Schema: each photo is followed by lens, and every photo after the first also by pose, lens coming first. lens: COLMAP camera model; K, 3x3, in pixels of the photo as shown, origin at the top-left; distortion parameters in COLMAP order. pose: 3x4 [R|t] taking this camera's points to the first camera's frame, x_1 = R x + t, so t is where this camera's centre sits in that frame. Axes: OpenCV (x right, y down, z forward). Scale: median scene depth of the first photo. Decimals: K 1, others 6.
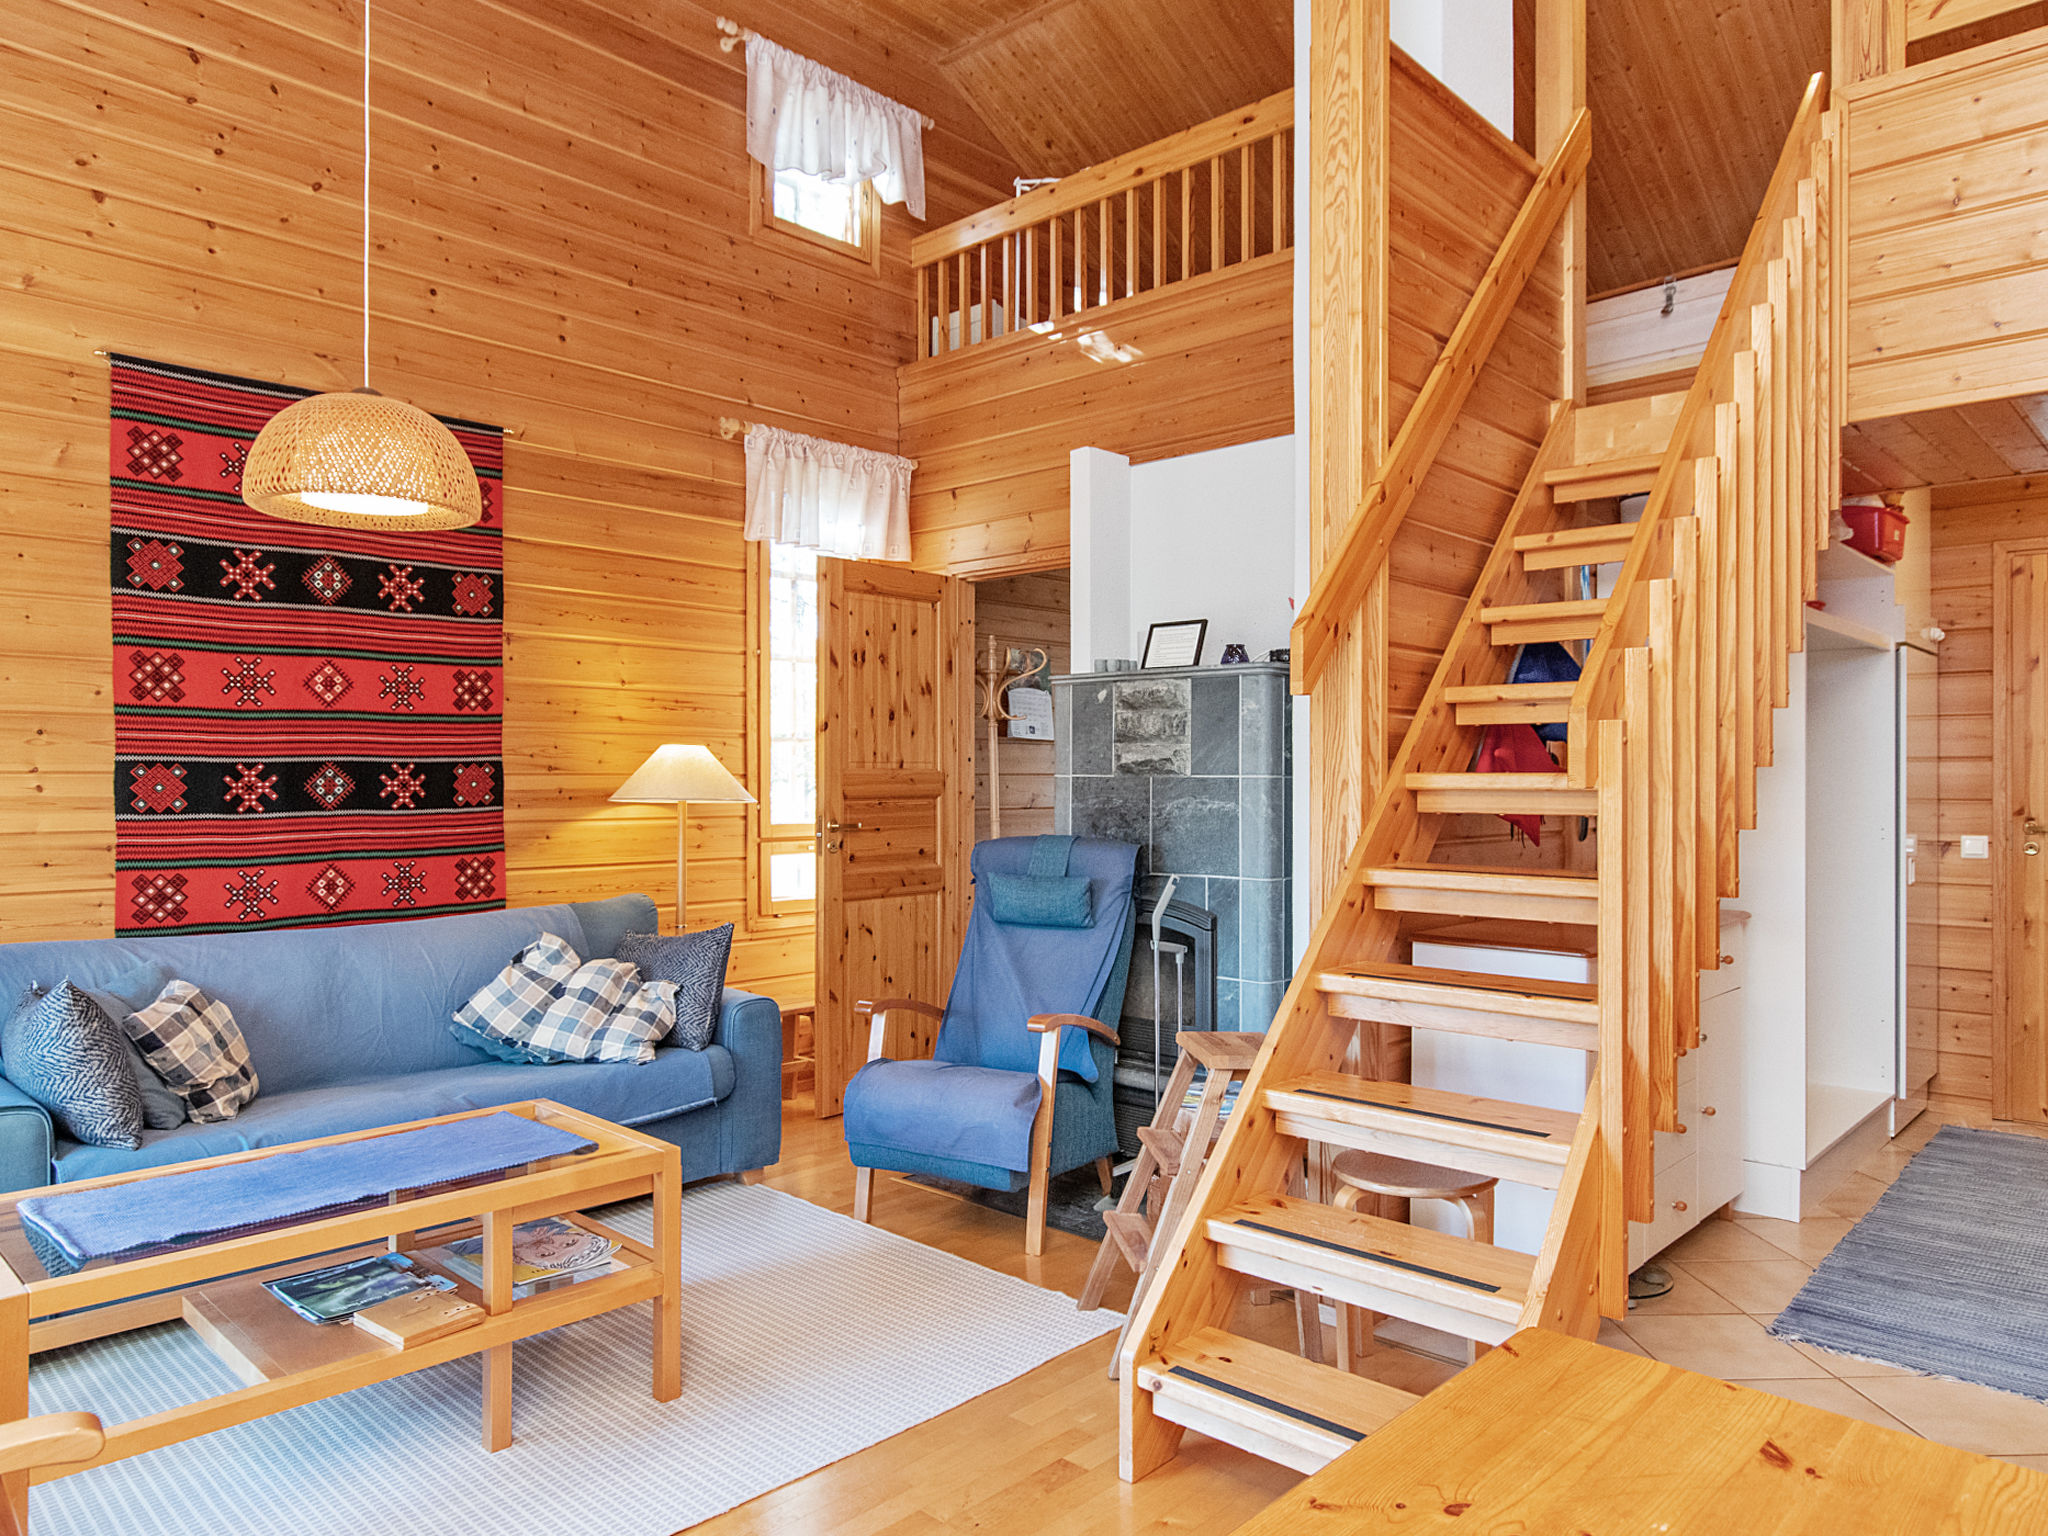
lens RADIAL K [[1361.2, 0, 1024.0], [0, 1361.2, 768.0], [0, 0, 1]] dist [0.001626, 0.002623]
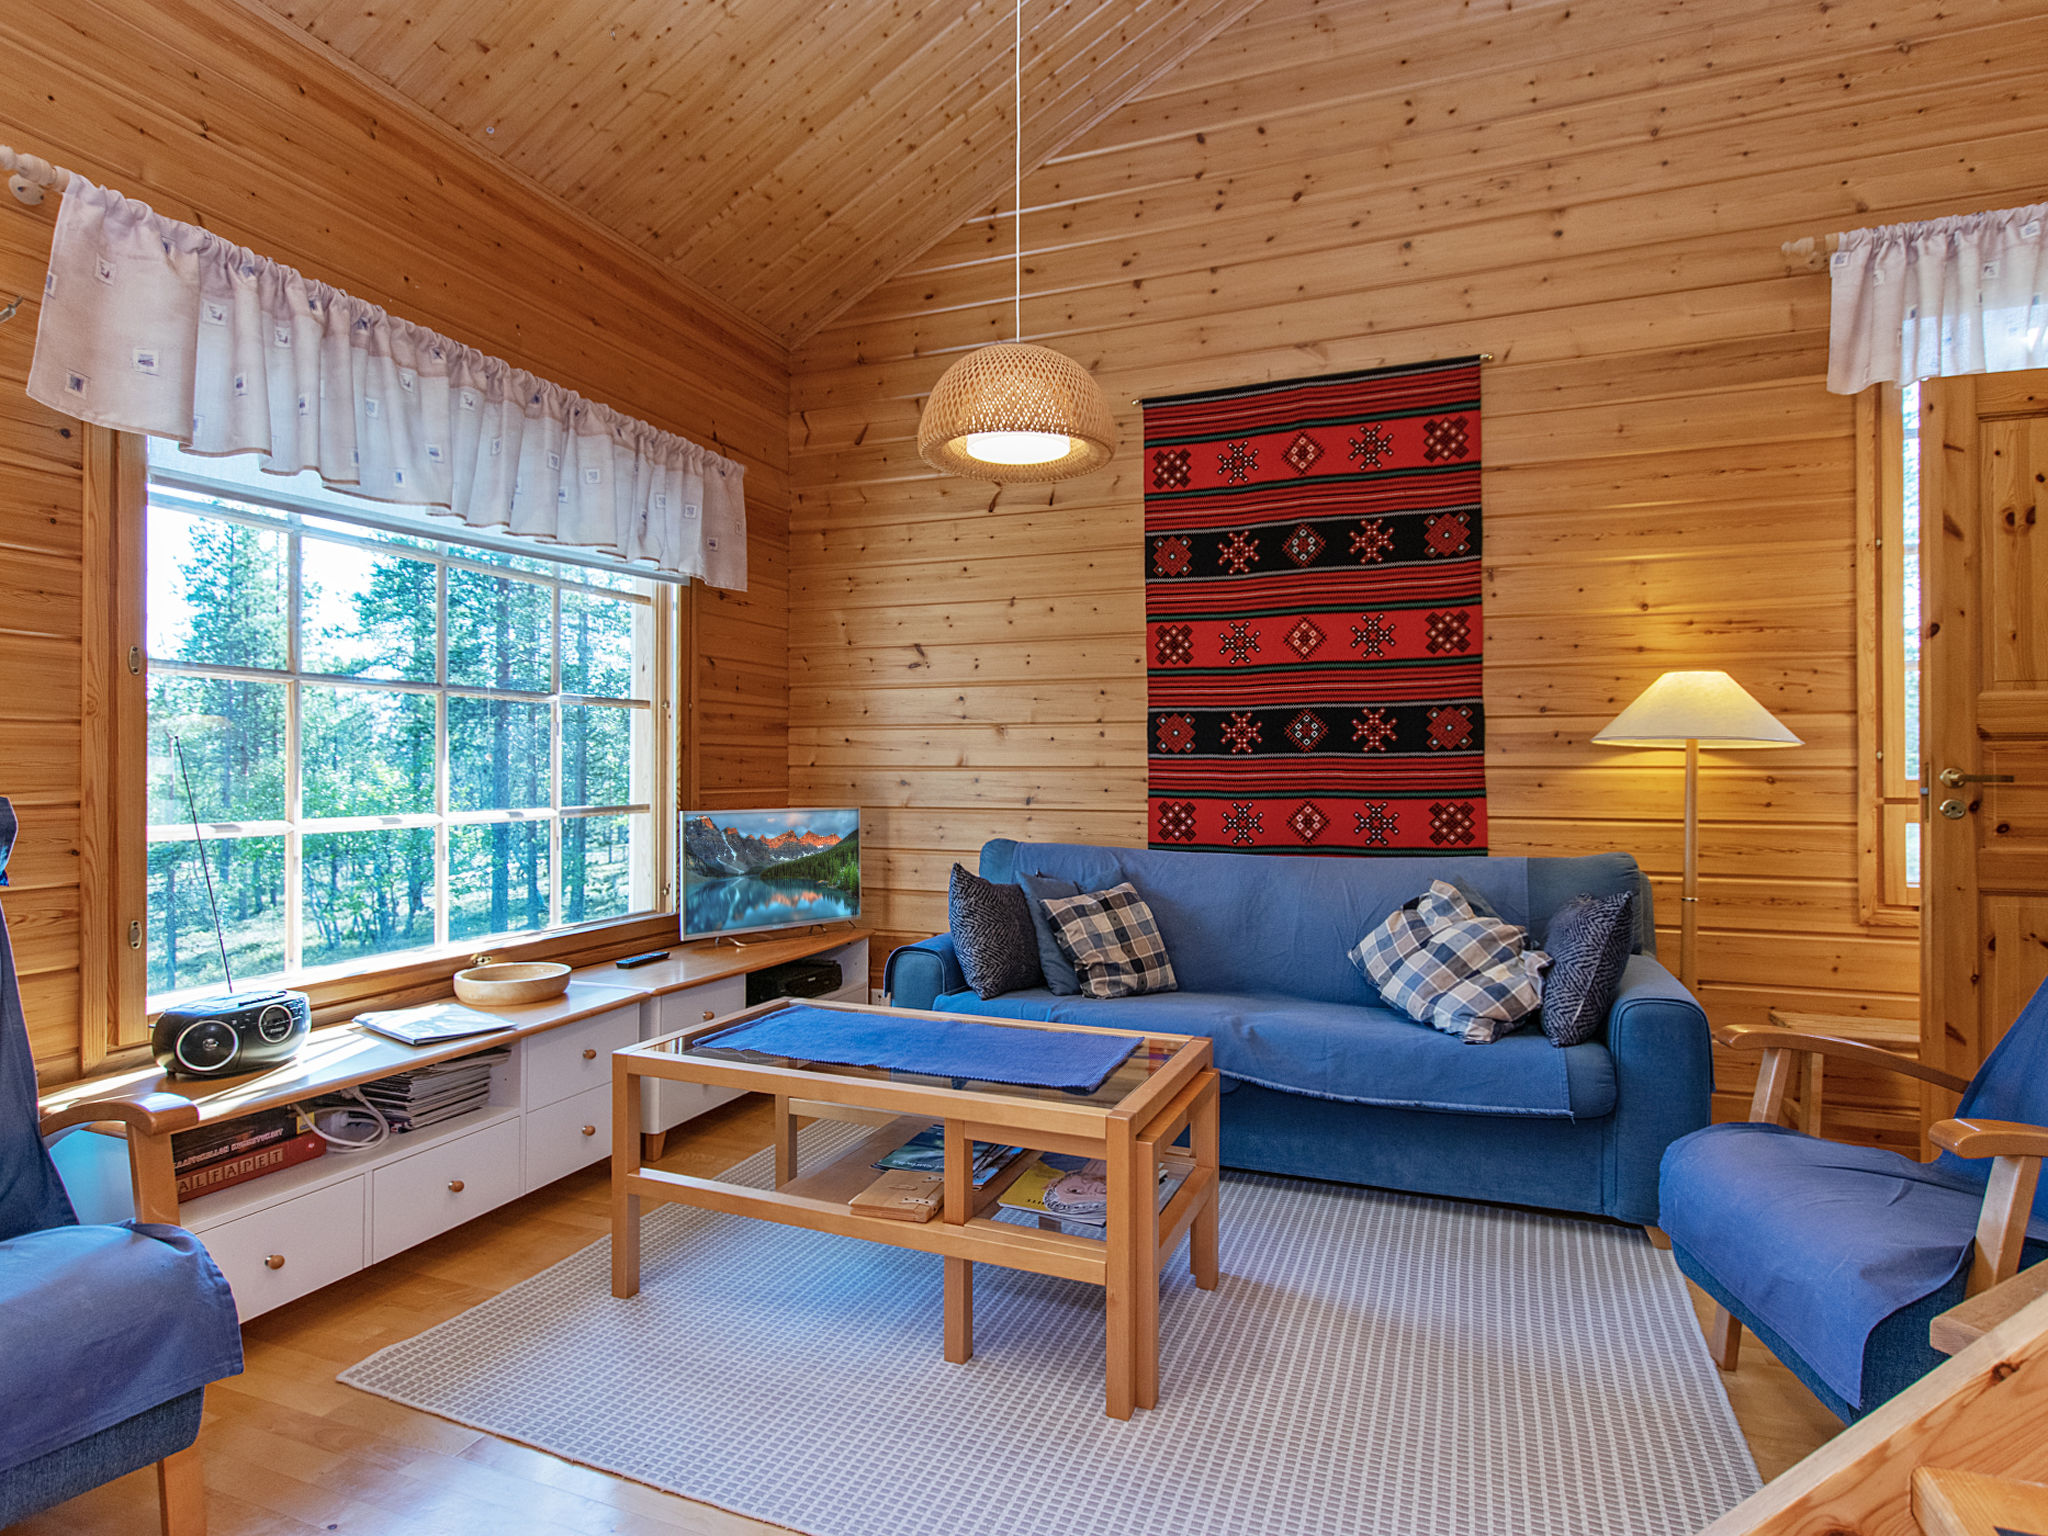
lens RADIAL K [[1083.8, 0, 1031.5], [0, 1083.8, 764.4], [0, 0, 1]] dist [-0.000004, 0.000858]
pose [[0.372040, -0.006190, -0.928196, 0.223260], [0.004820, 0.999977, -0.004737, 0.043602], [0.928204, -0.002712, 0.372061, 0.461878]]
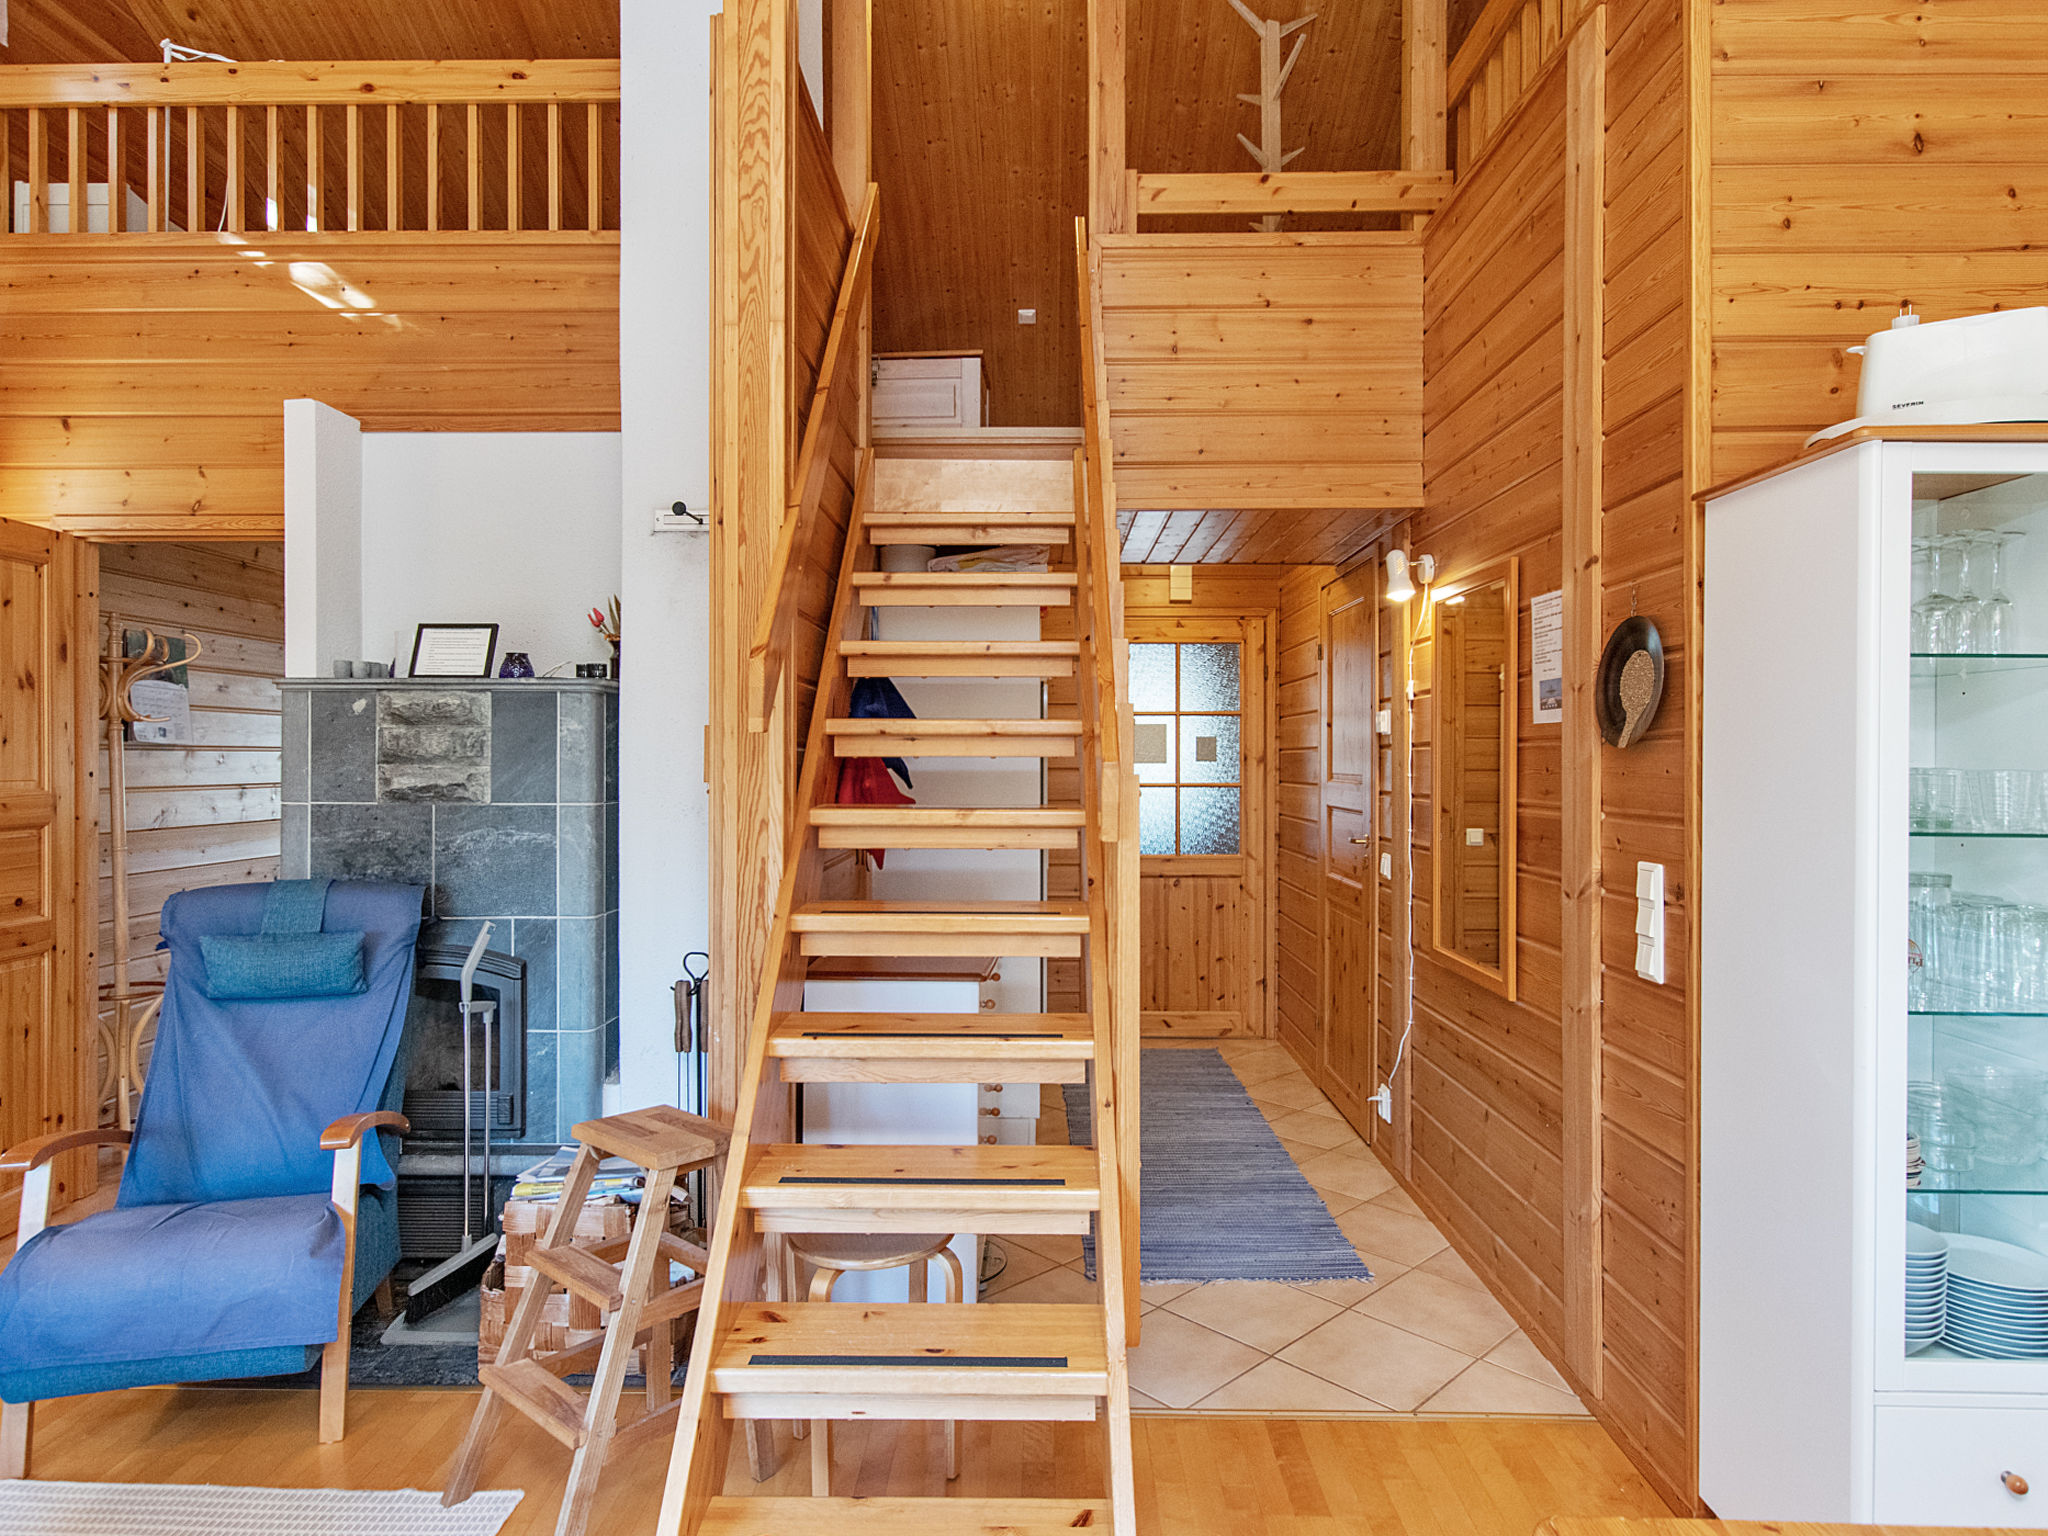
lens RADIAL K [[1175.5, 0, 1021.4], [0, 1175.5, 757.1], [0, 0, 1]] dist [0.014846, -0.009352]
pose [[0.744568, 0.000089, 0.667547, -0.128037], [-0.004117, 0.999982, 0.004459, -0.028674], [-0.667534, -0.006069, 0.744555, 0.210154]]
